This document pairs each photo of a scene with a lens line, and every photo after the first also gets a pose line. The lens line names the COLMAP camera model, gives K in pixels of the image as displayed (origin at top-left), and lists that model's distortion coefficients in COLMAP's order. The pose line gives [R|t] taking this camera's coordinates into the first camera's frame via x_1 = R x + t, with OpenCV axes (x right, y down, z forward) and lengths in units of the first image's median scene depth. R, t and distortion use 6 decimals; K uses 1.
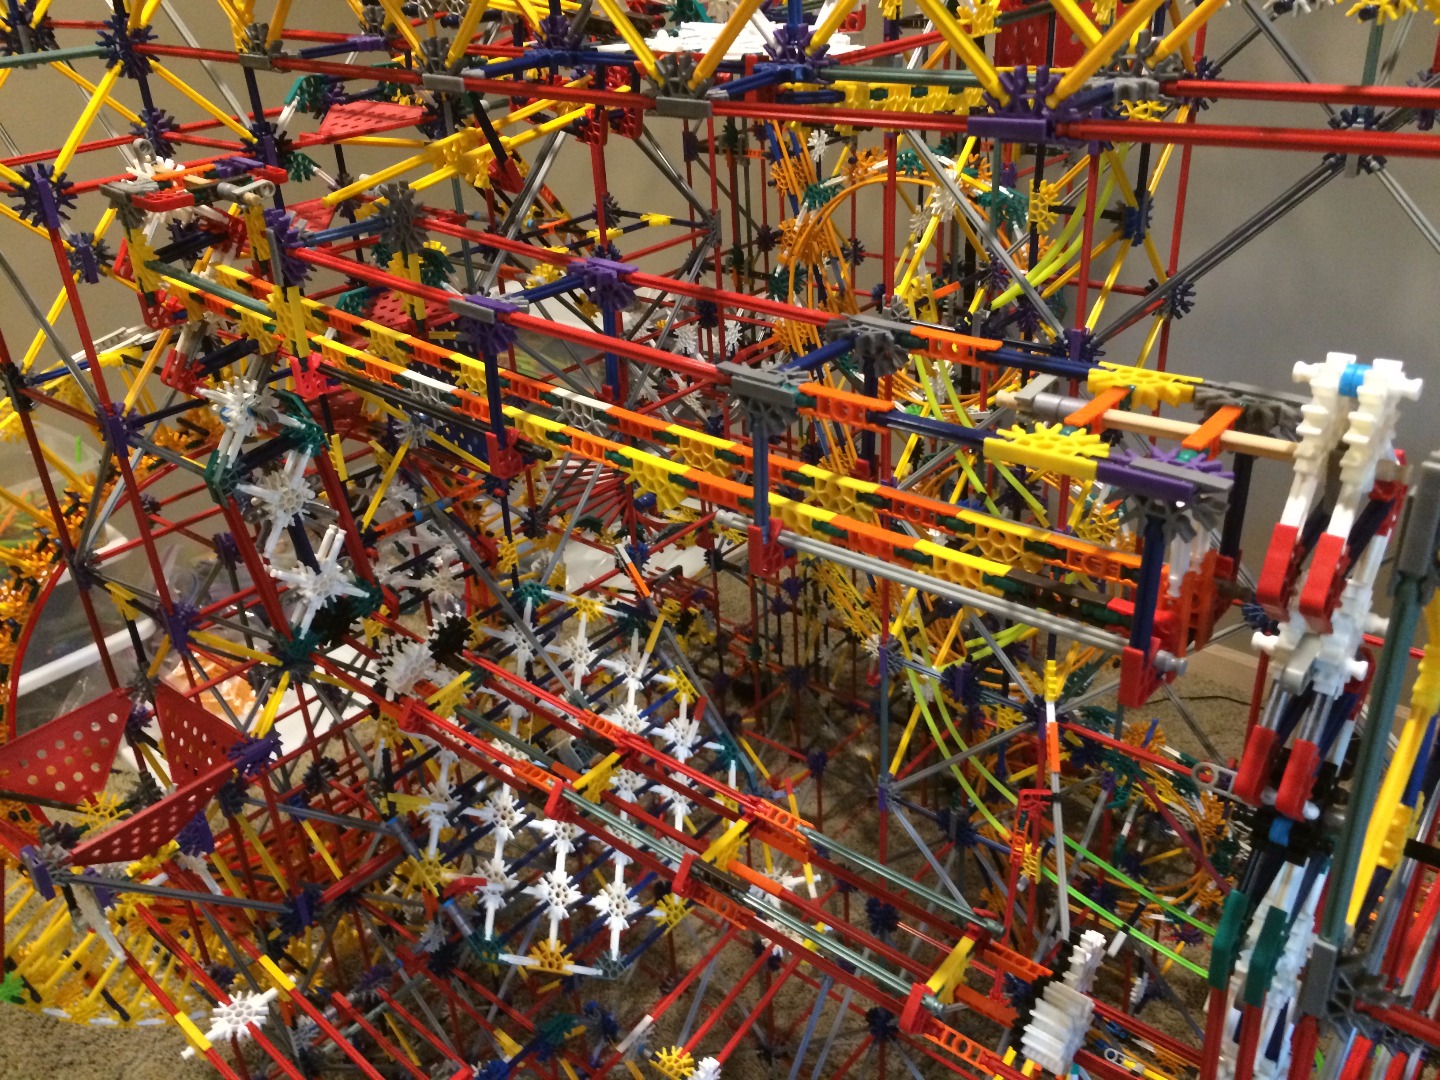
lens RADIAL K [[1227.2, 0, 720.0], [0, 1227.2, 540.0], [0, 0, 1]] dist [0.001791, -0.006077]
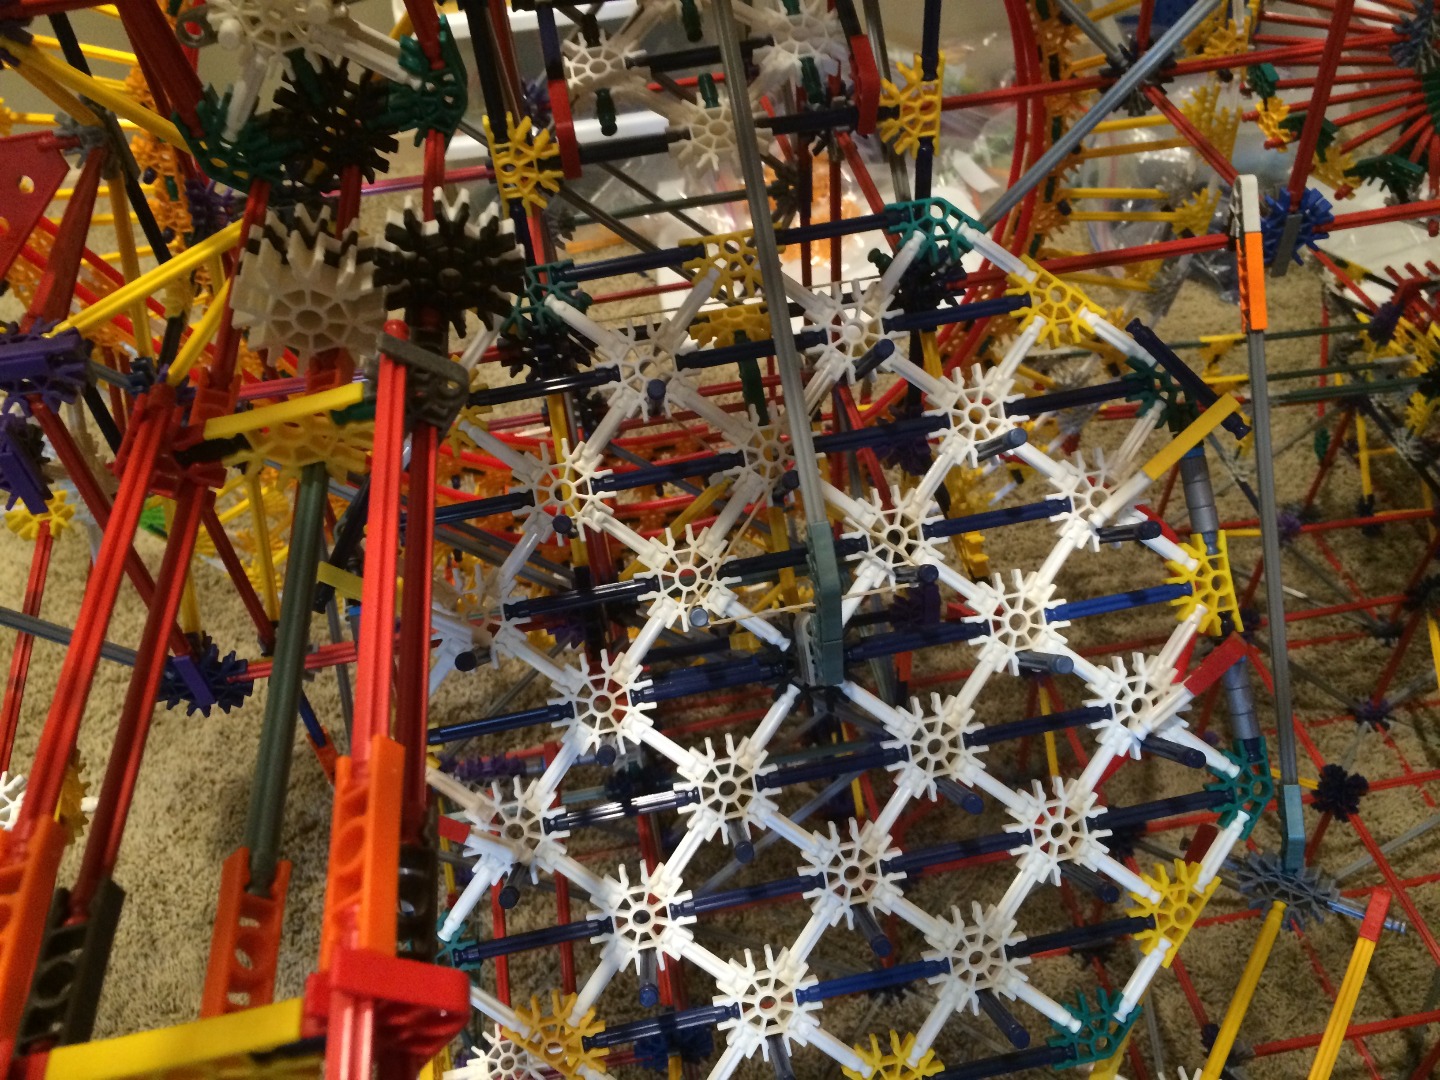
lens RADIAL K [[1227.2, 0, 720.0], [0, 1227.2, 540.0], [0, 0, 1]] dist [0.001791, -0.006077]
pose [[0.750005, 0.434059, -0.499084, 0.050342], [-0.260992, 0.887535, 0.379690, -0.001120], [0.607763, -0.154513, 0.778942, 0.744049]]
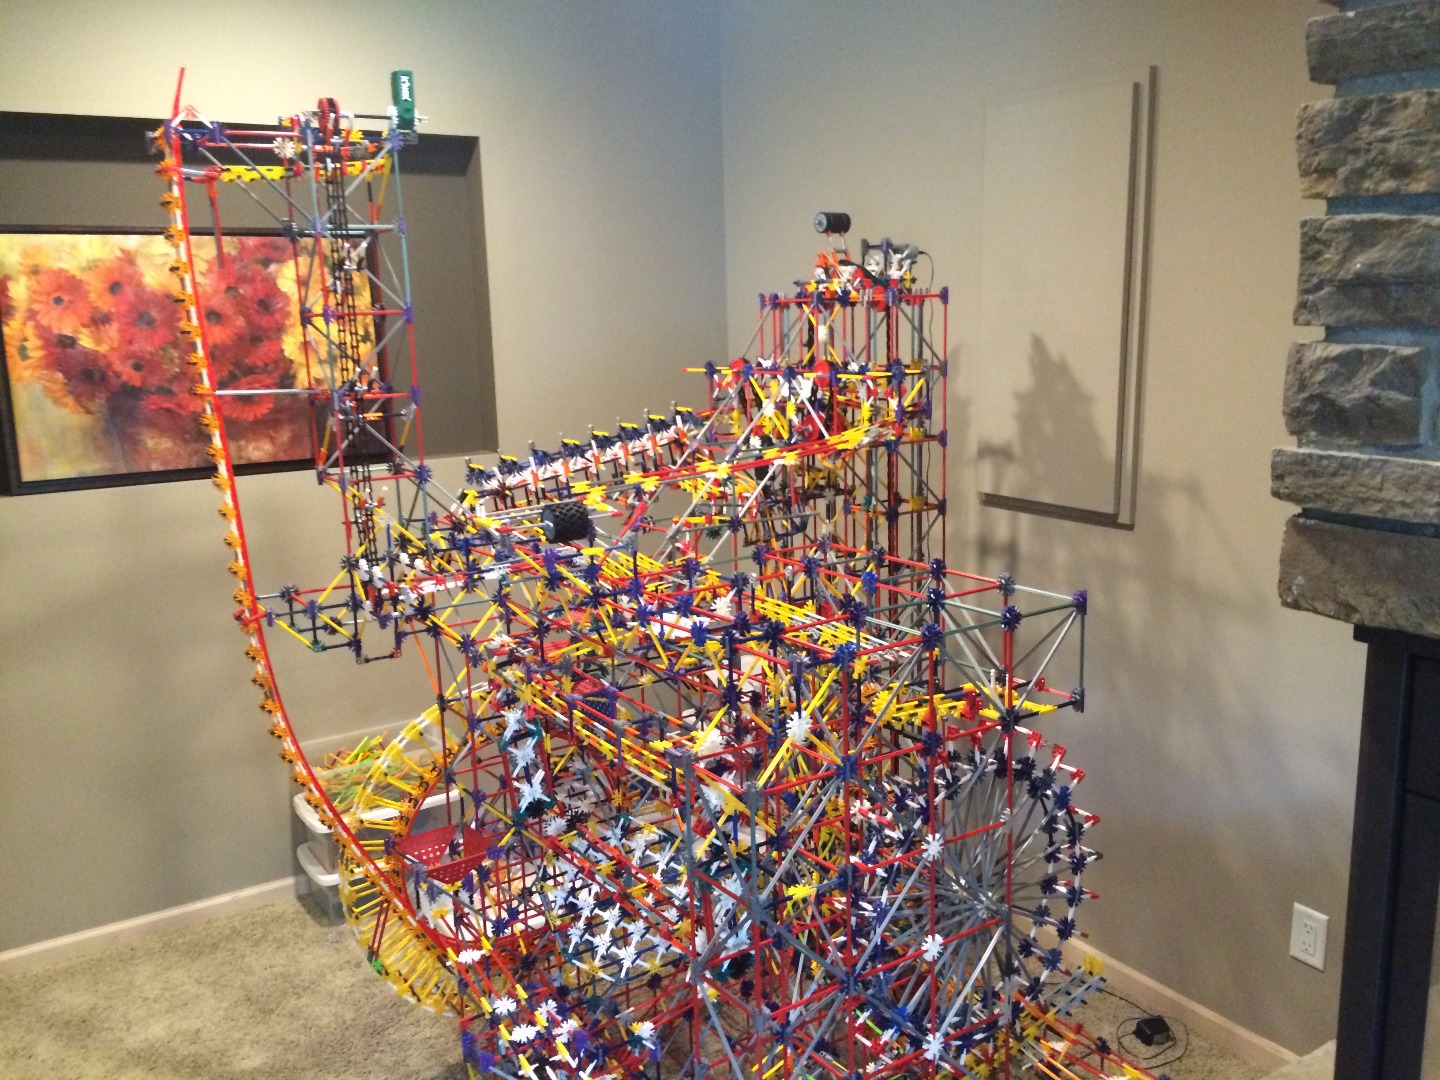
lens RADIAL K [[1227.2, 0, 720.0], [0, 1227.2, 540.0], [0, 0, 1]] dist [0.001791, -0.006077]
pose [[0.959894, 0.075197, -0.270089, 0.695653], [-0.149949, 0.951692, -0.267951, 0.161428], [0.236893, 0.297704, 0.924800, -1.415951]]
